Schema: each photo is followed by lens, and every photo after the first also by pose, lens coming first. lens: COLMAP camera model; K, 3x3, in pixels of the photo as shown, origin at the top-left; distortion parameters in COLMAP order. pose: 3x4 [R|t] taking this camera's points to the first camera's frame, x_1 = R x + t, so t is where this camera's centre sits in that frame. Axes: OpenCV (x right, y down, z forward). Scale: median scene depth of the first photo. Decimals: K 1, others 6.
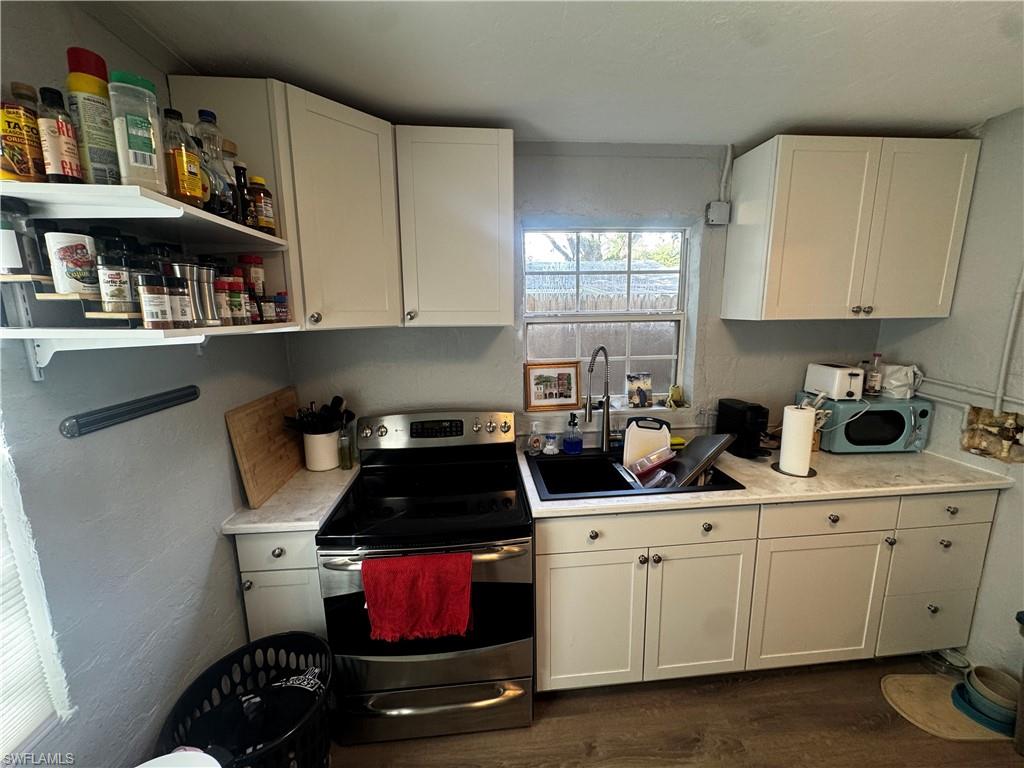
lens RADIAL K [[409.7, 0, 513.8], [0, 409.7, 383.5], [0, 0, 1]] dist [-0.001206, 0.000140]
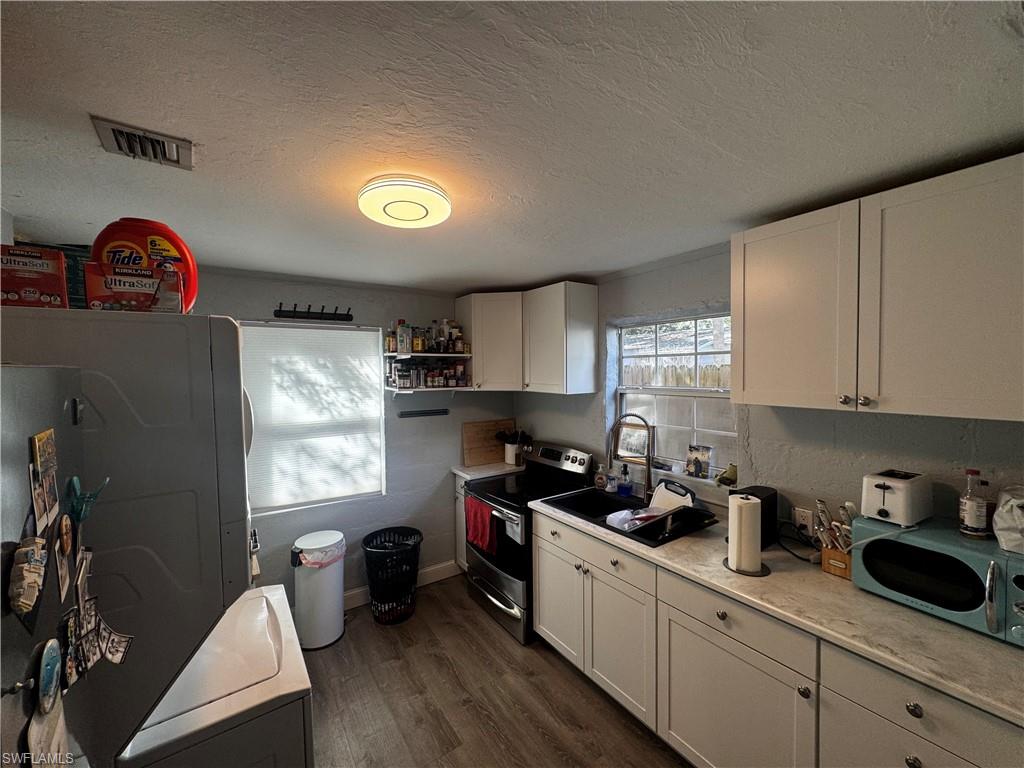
lens RADIAL K [[409.7, 0, 511.8], [0, 409.7, 384.1], [0, 0, 1]] dist [-0.001206, 0.000140]
pose [[0.487497, 0.038339, -0.872282, 1.300437], [-0.153180, 0.987296, -0.042214, -0.080692], [0.859583, 0.154195, 0.487177, 0.034783]]
